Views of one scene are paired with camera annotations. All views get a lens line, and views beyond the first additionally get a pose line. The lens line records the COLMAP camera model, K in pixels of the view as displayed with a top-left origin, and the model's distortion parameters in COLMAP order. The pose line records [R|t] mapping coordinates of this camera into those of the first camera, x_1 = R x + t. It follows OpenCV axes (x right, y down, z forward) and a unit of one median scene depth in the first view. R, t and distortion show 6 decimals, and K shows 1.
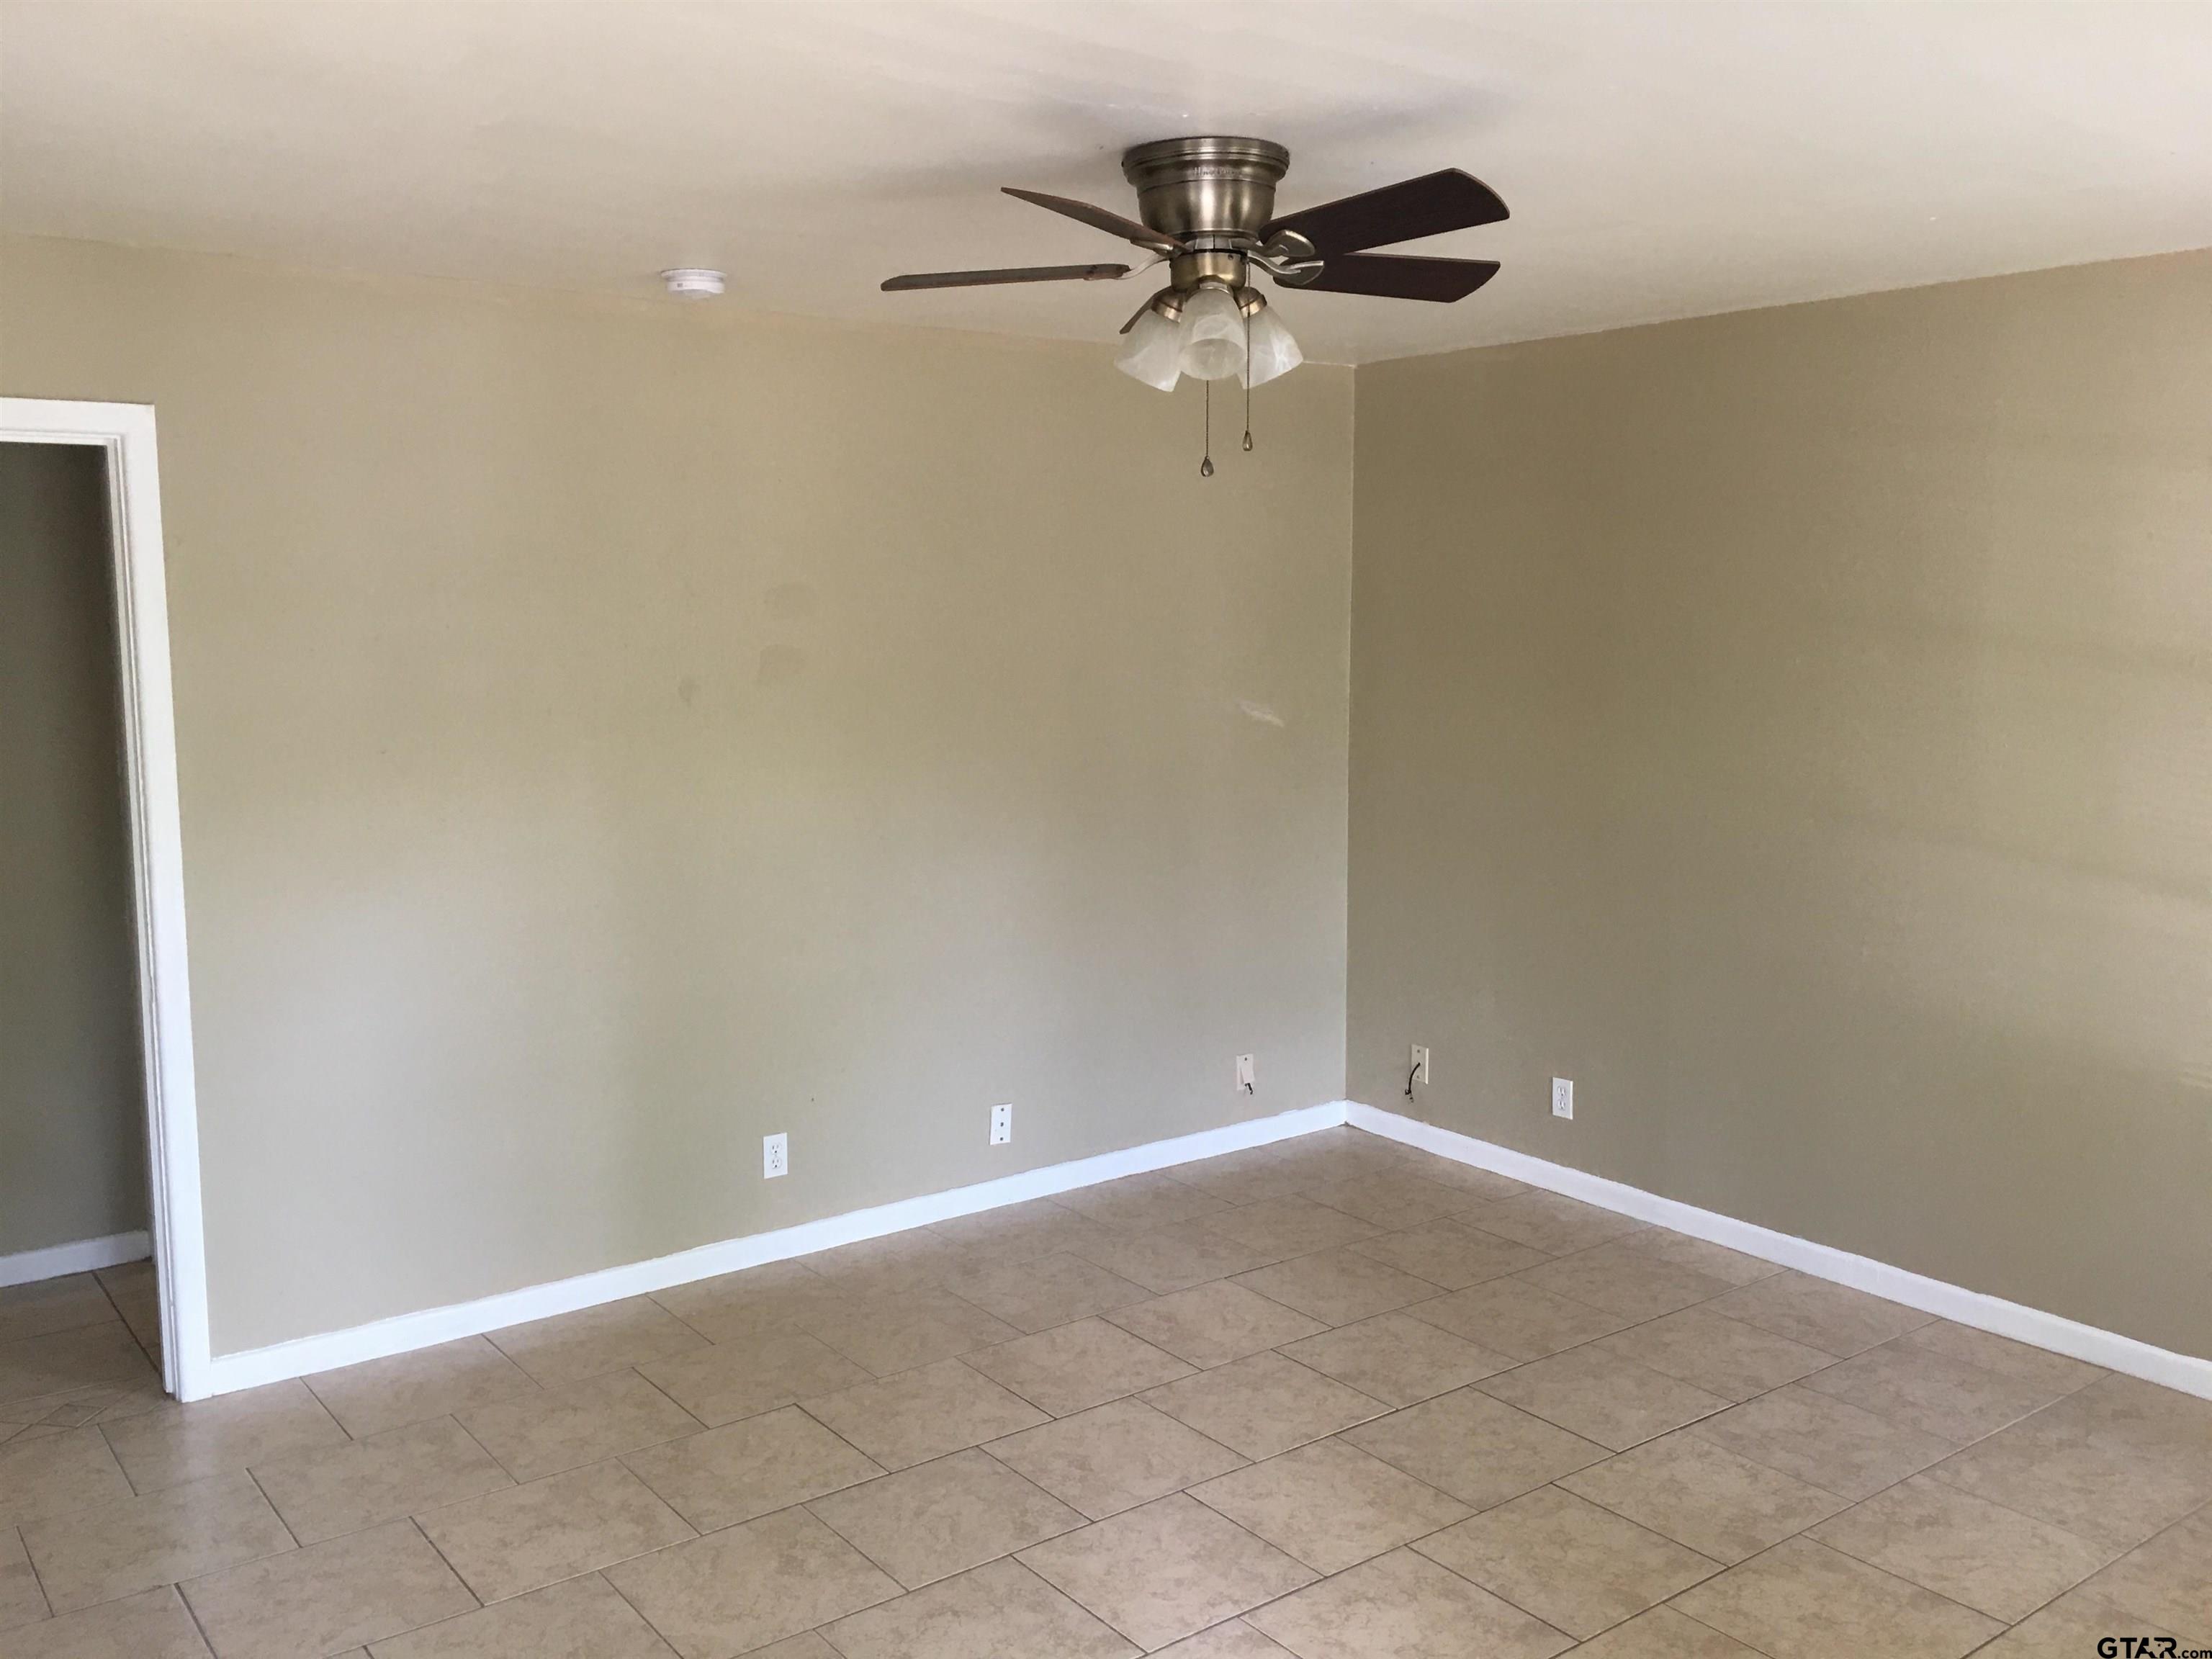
lens RADIAL K [[1875.5, 0, 1100.6], [0, 1875.5, 852.6], [0, 0, 1]] dist [0.100426, -0.152949]
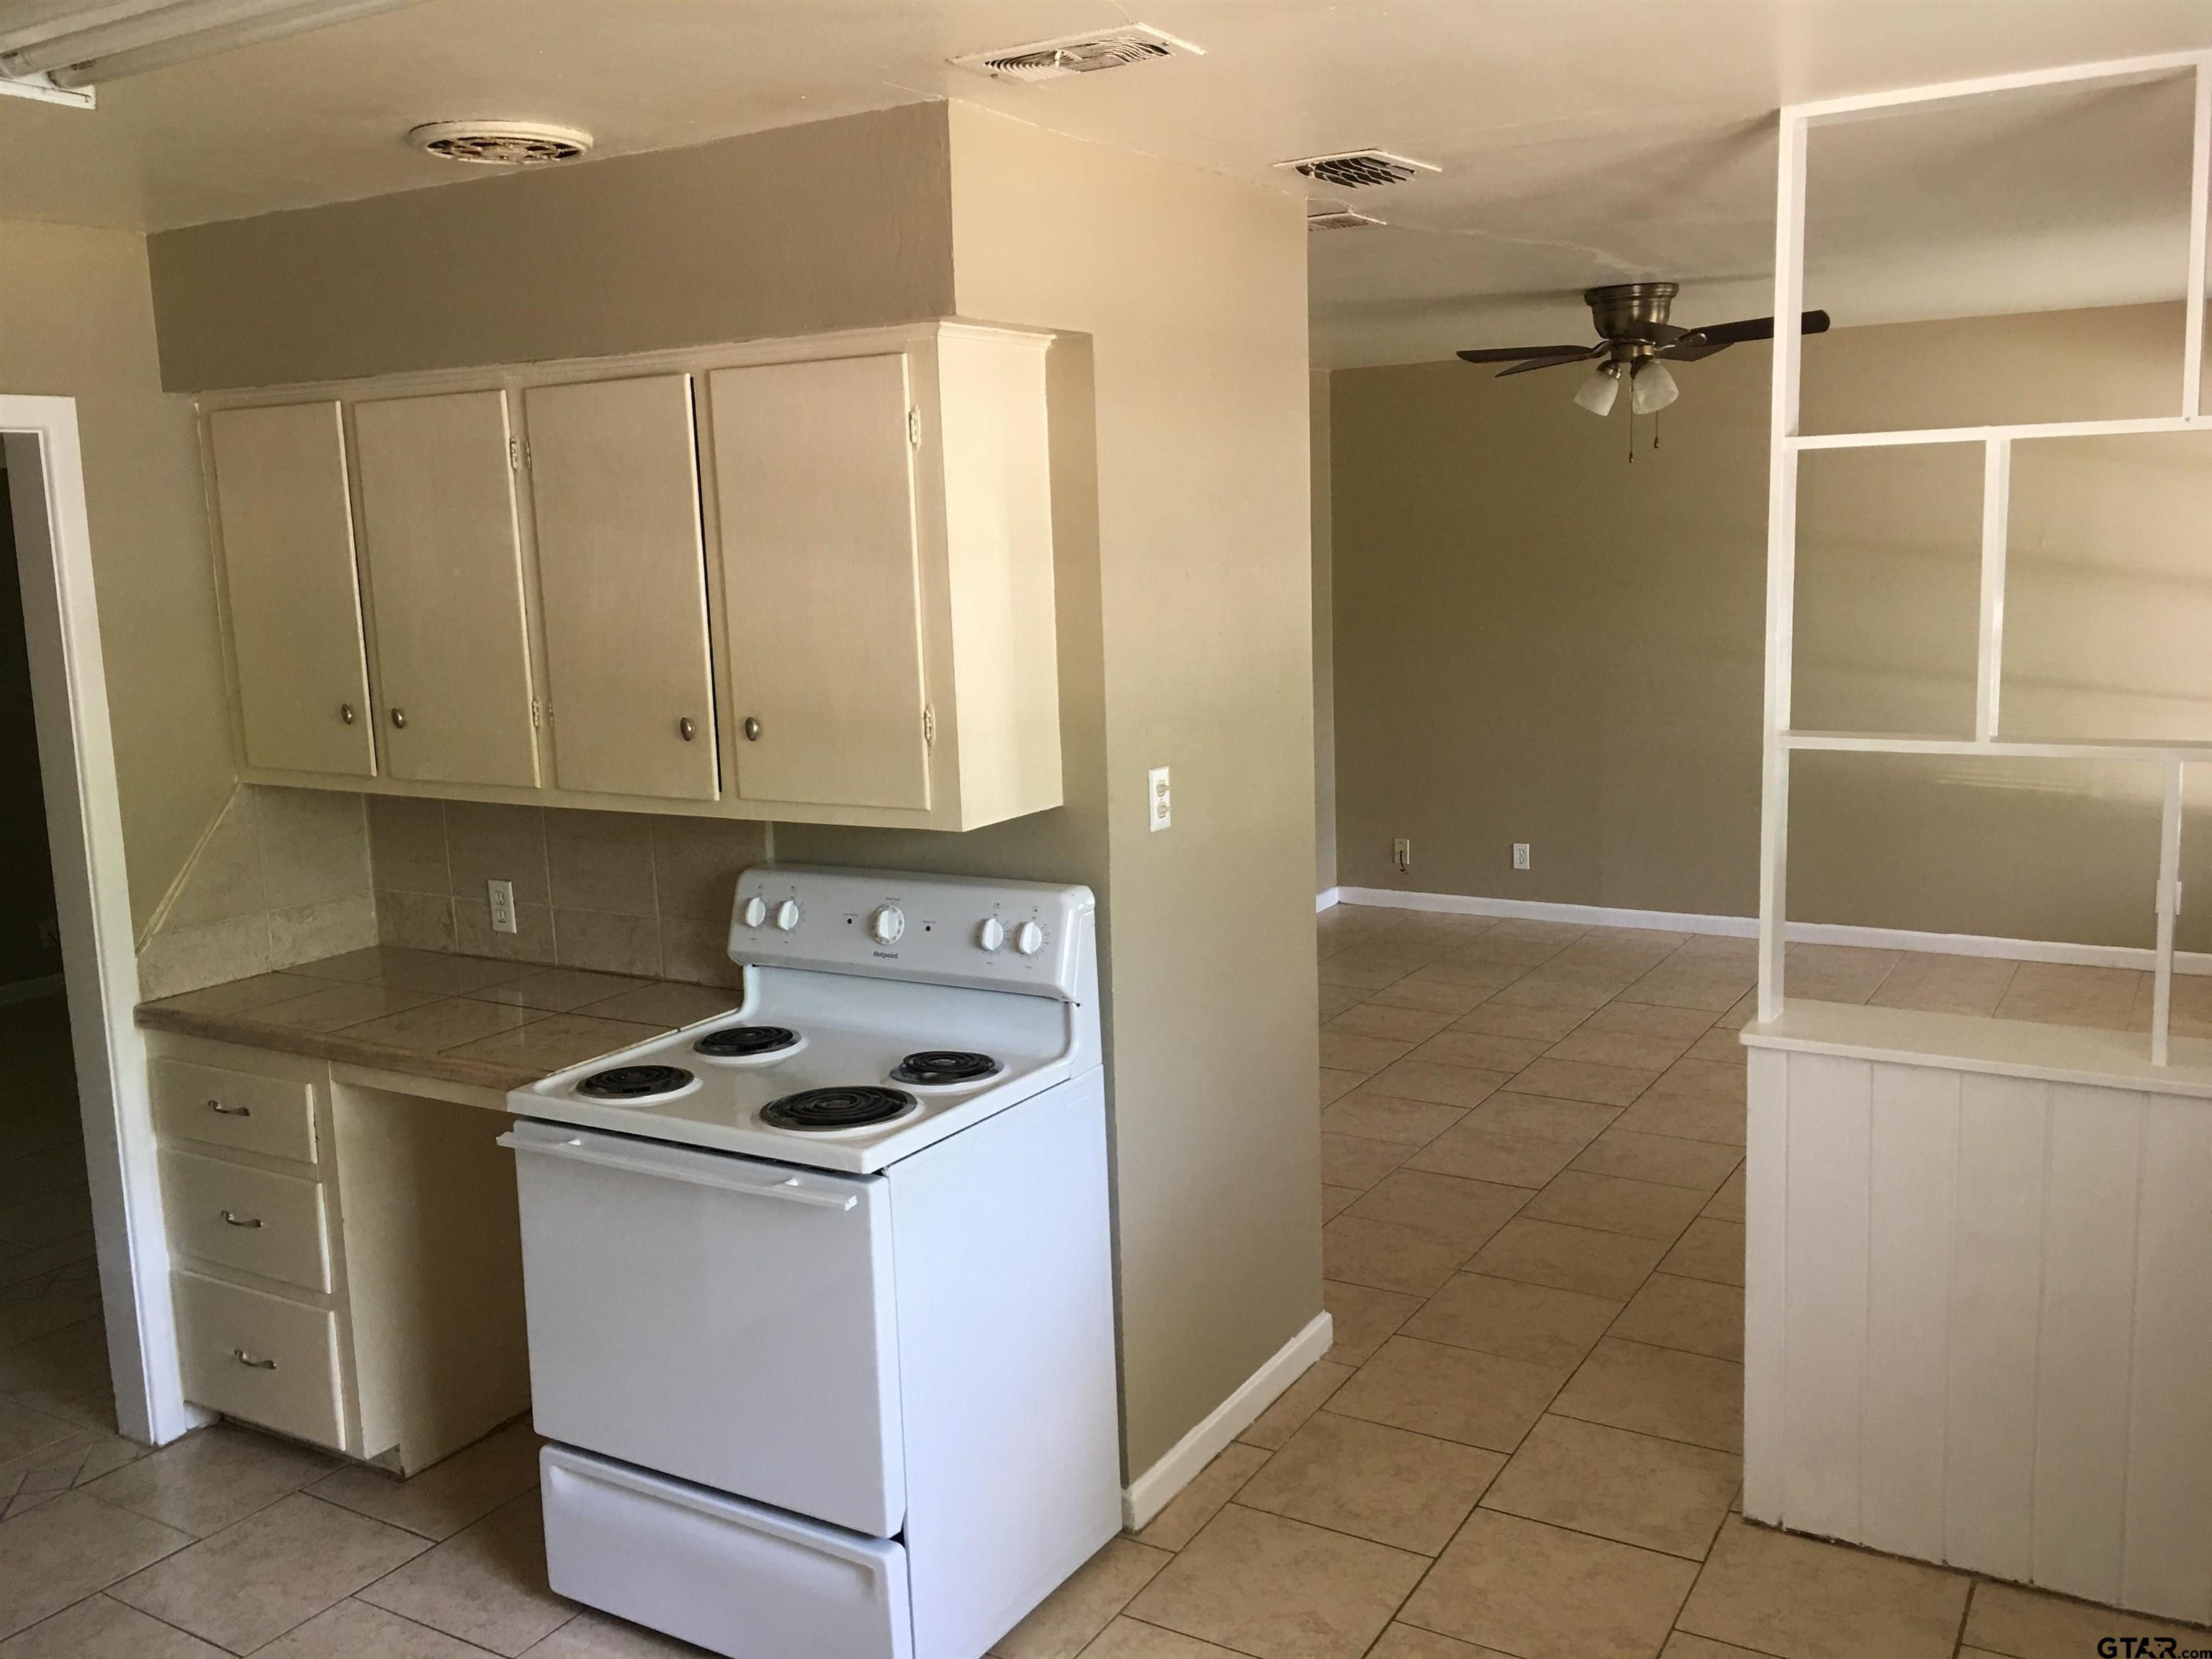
lens RADIAL K [[1868.9, 0, 1098.3], [0, 1868.9, 819.6], [0, 0, 1]] dist [0.104885, -0.151745]
pose [[0.934281, -0.093182, 0.344145, -0.592937], [0.088043, 0.995648, 0.030569, 0.024926], [-0.345496, 0.001739, 0.938419, -0.301035]]
